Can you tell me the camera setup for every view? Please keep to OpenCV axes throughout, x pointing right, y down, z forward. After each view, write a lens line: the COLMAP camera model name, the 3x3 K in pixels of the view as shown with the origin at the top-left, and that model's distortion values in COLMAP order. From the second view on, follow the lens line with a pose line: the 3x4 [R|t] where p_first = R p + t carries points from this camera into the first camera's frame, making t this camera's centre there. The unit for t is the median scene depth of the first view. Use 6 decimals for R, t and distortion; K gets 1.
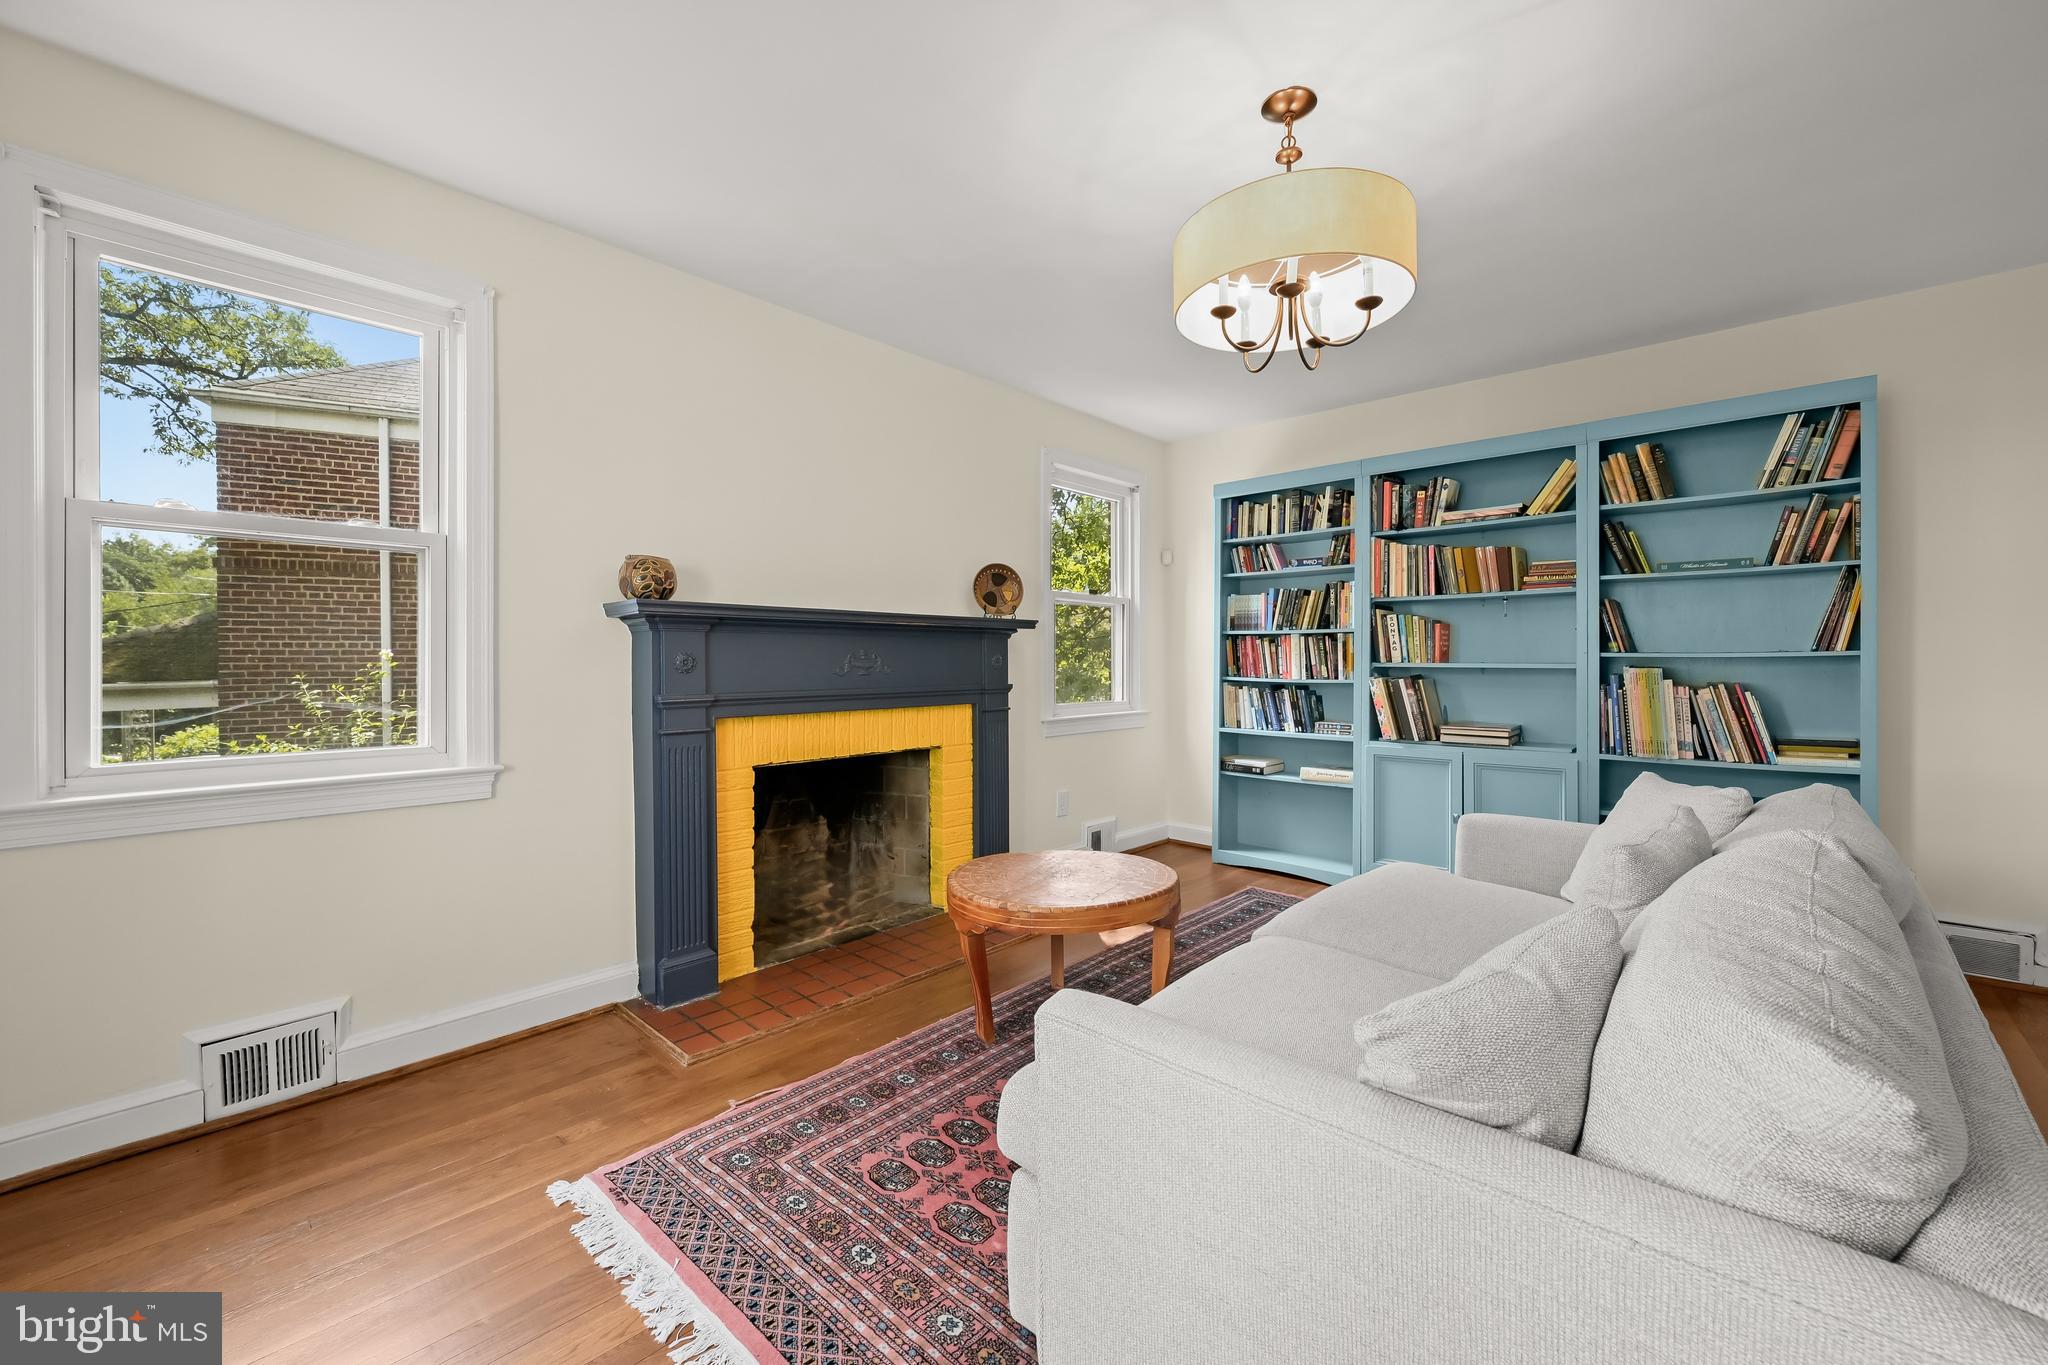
lens RADIAL K [[797.9, 0, 1022.8], [0, 797.9, 666.7], [0, 0, 1]] dist [-0.002353, -0.000086]
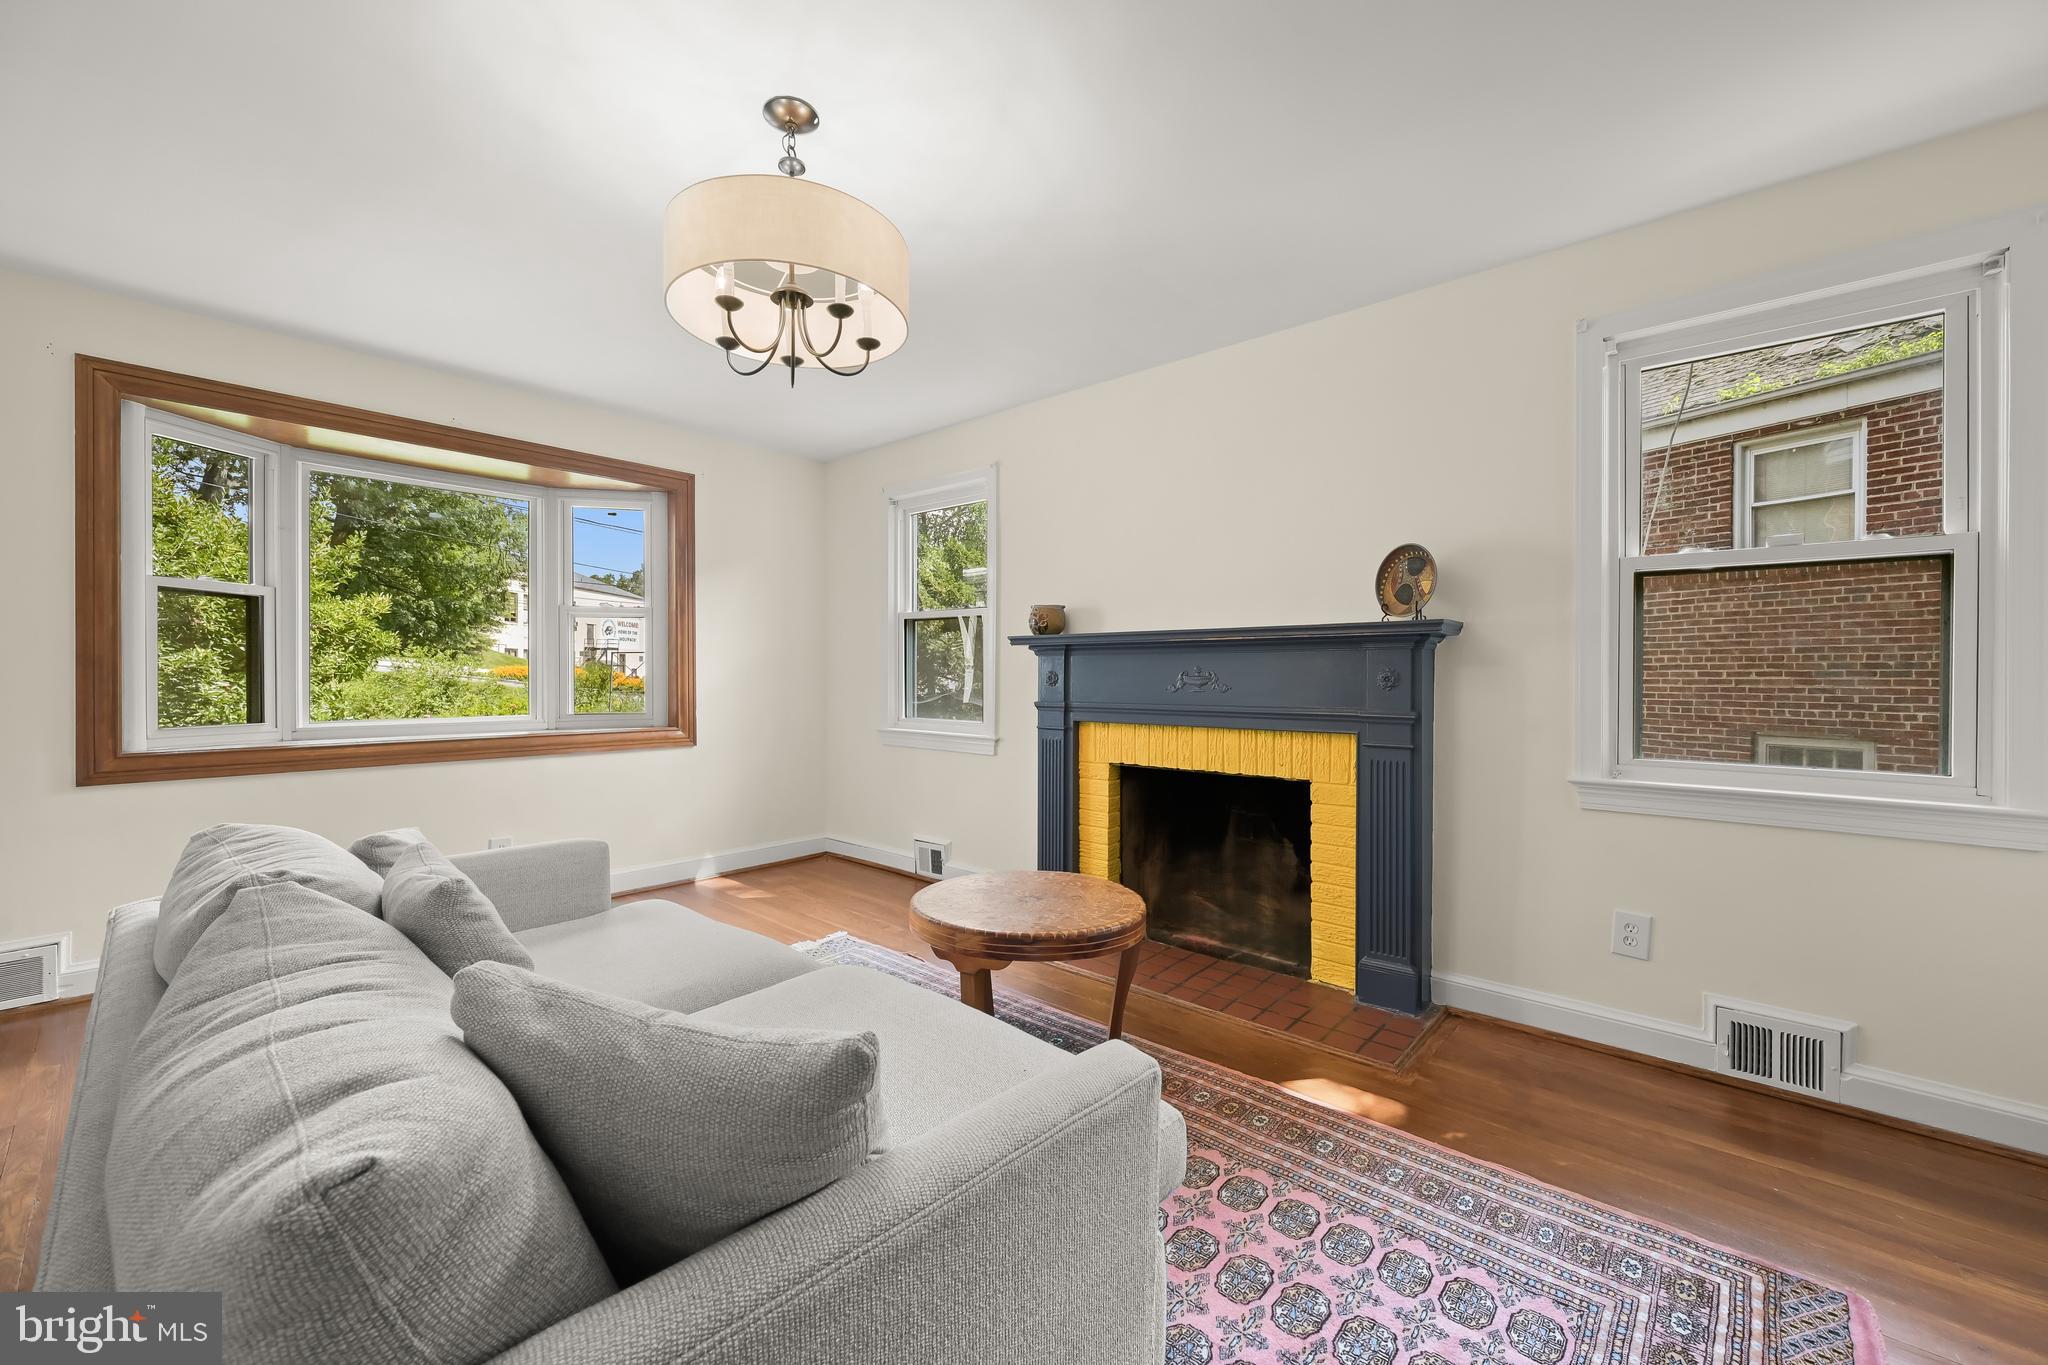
lens RADIAL K [[797.9, 0, 1028.6], [0, 797.9, 678.1], [0, 0, 1]] dist [-0.002353, -0.000086]
pose [[0.049846, 0.022092, -0.998513, 0.656585], [0.001951, 0.999751, 0.022217, -0.024959], [0.998755, -0.003055, 0.049790, 0.610998]]
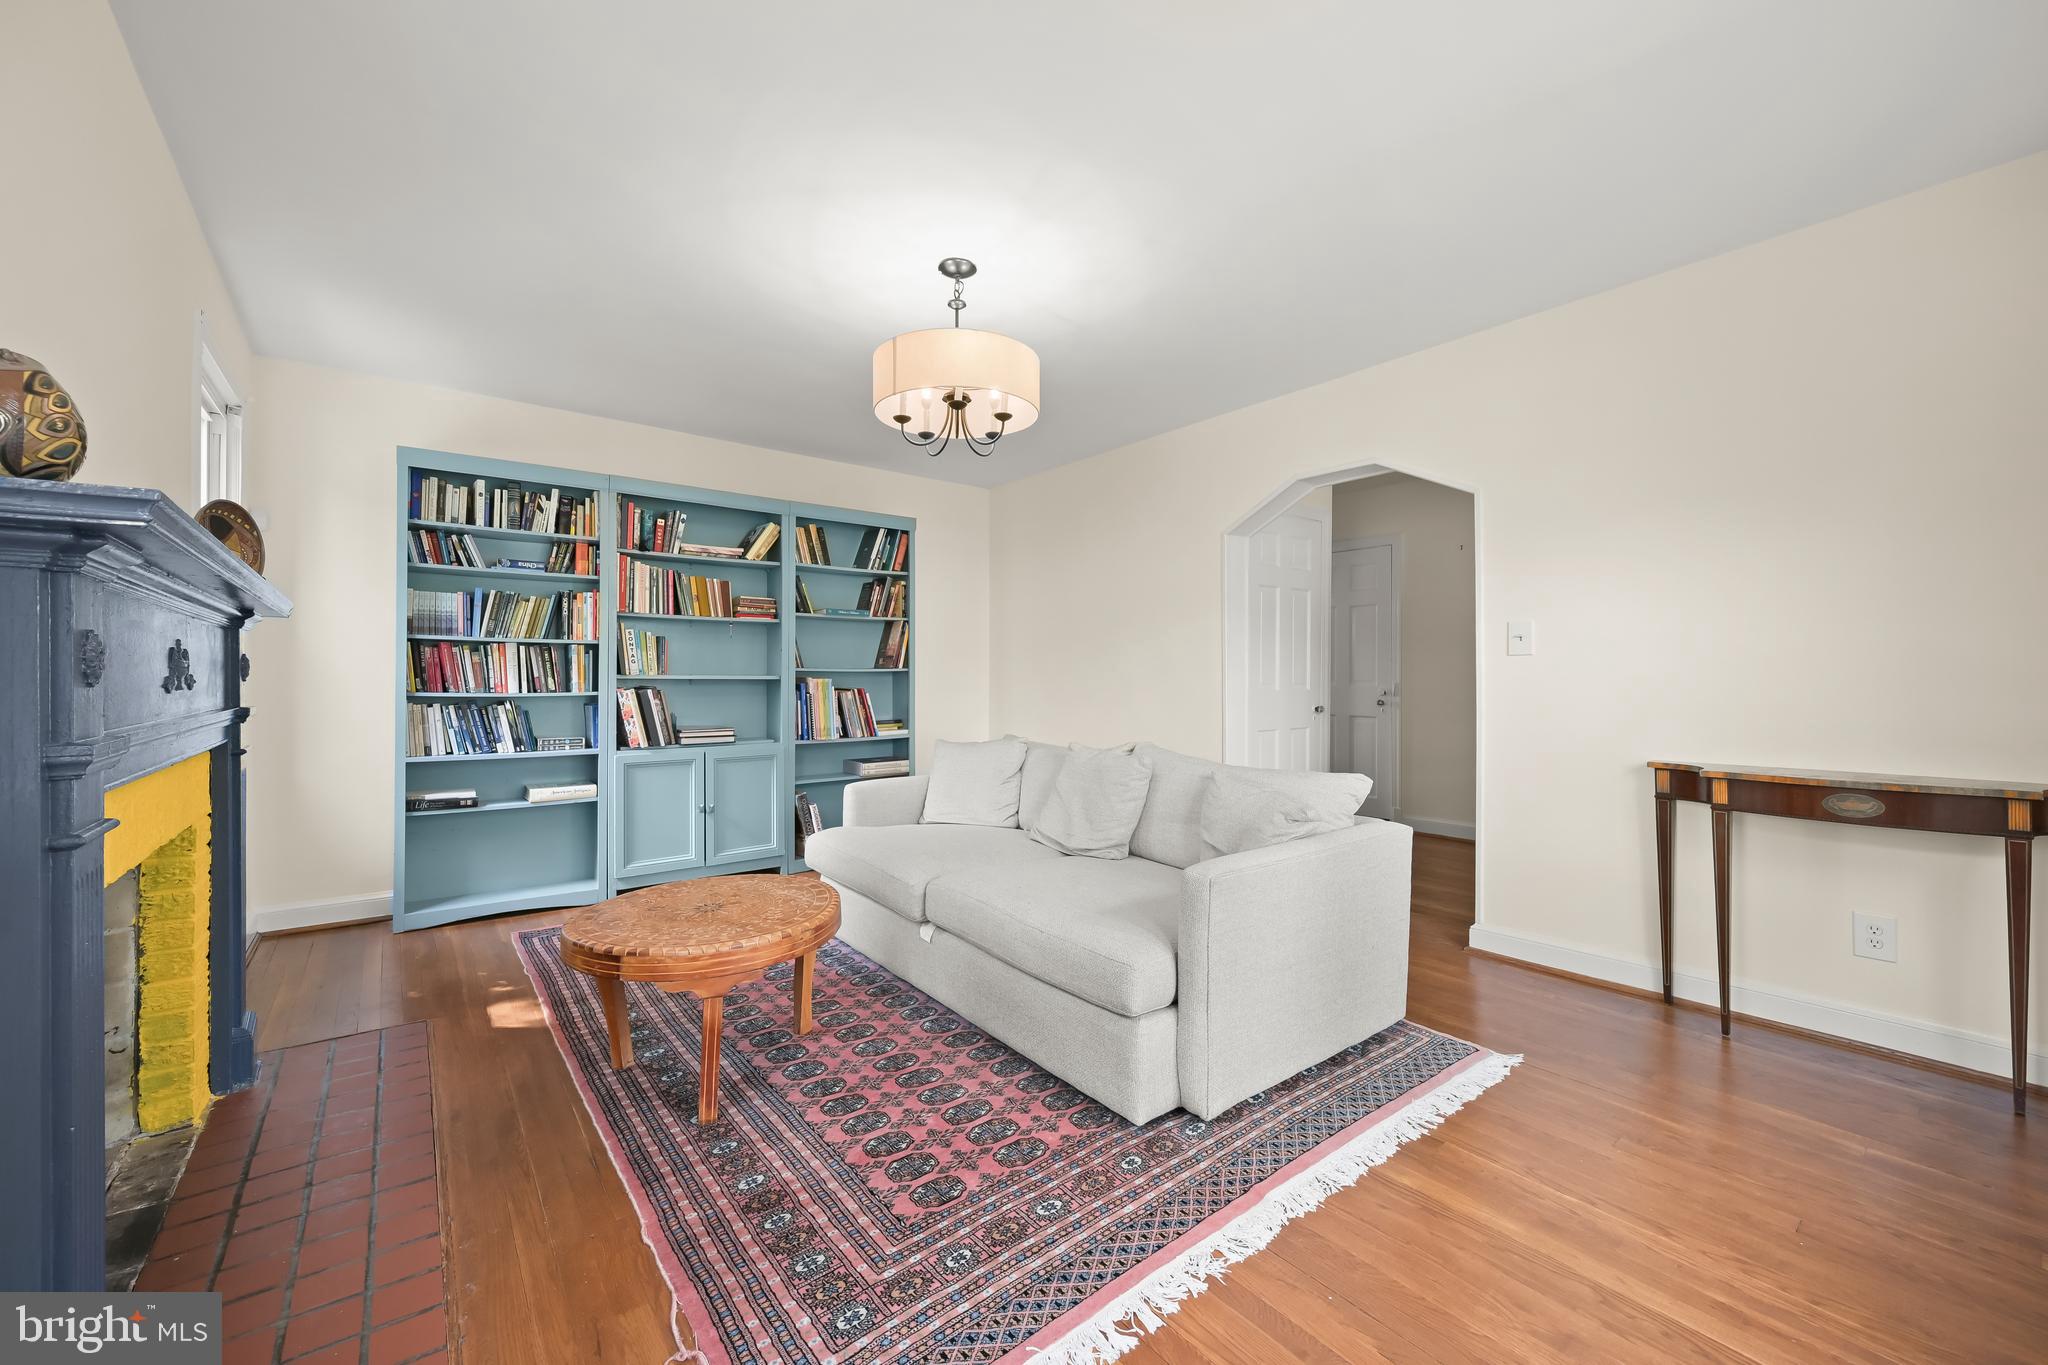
lens RADIAL K [[797.9, 0, 1011.4], [0, 797.9, 674.9], [0, 0, 1]] dist [-0.002353, -0.000086]
pose [[0.175876, 0.005783, 0.984395, -0.491785], [0.007363, 0.999947, -0.007190, 0.006496], [-0.984385, 0.008513, 0.175824, 0.326178]]
